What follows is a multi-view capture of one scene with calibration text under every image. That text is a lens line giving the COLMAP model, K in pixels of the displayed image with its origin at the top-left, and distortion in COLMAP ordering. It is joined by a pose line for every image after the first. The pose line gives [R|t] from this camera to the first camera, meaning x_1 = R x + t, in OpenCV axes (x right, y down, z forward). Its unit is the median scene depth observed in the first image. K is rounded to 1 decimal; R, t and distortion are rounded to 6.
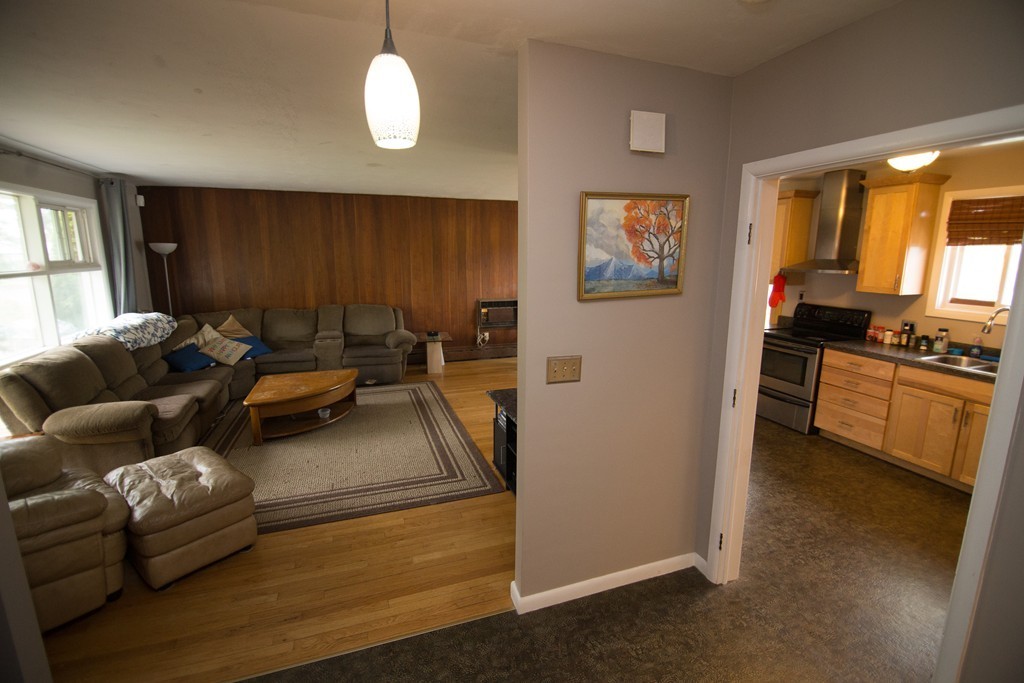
lens RADIAL K [[458.9, 0, 512.7], [0, 458.9, 339.0], [0, 0, 1]] dist [0.000450, -0.010930]
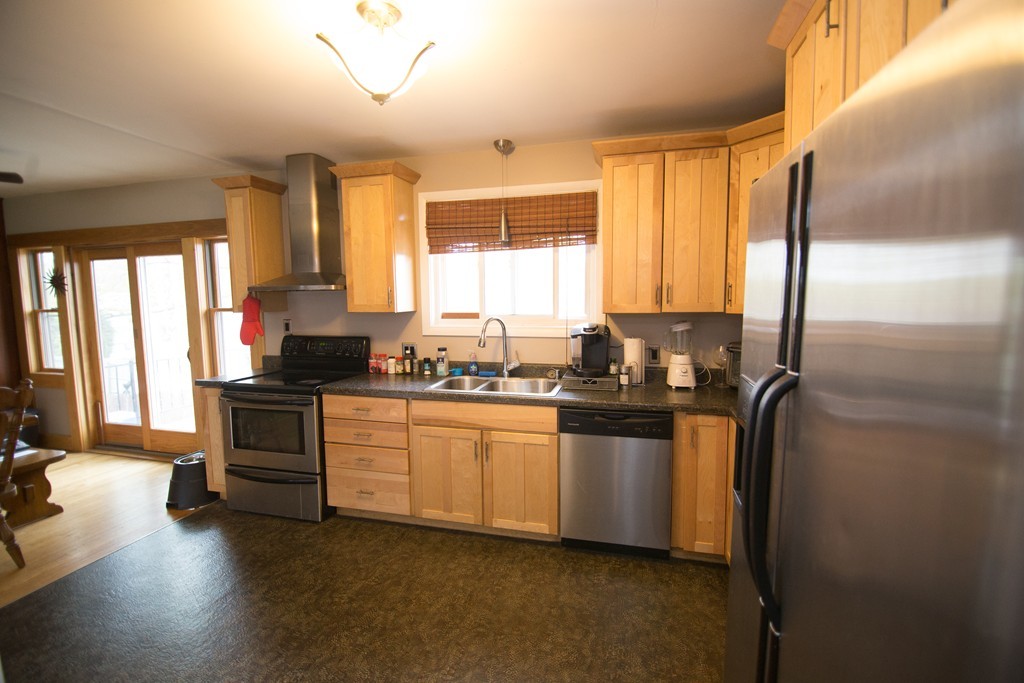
lens RADIAL K [[458.9, 0, 512.7], [0, 458.9, 339.0], [0, 0, 1]] dist [0.000450, -0.010930]
pose [[0.563482, -0.089747, 0.821239, 0.275823], [0.166539, 0.986013, -0.006515, -0.009909], [-0.809168, 0.140439, 0.570547, 0.351156]]
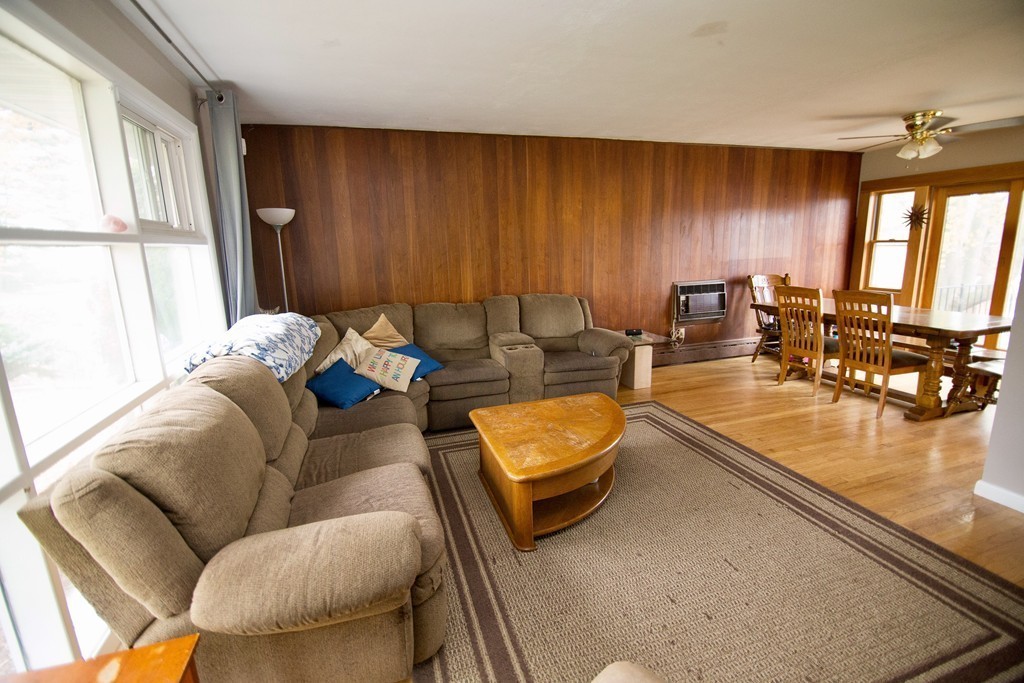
lens RADIAL K [[458.9, 0, 512.7], [0, 458.9, 339.0], [0, 0, 1]] dist [0.000450, -0.010930]
pose [[0.999106, -0.027757, -0.031901, -0.539701], [0.028195, 0.999513, 0.013373, -0.025430], [0.031514, -0.014260, 0.999402, 0.453020]]
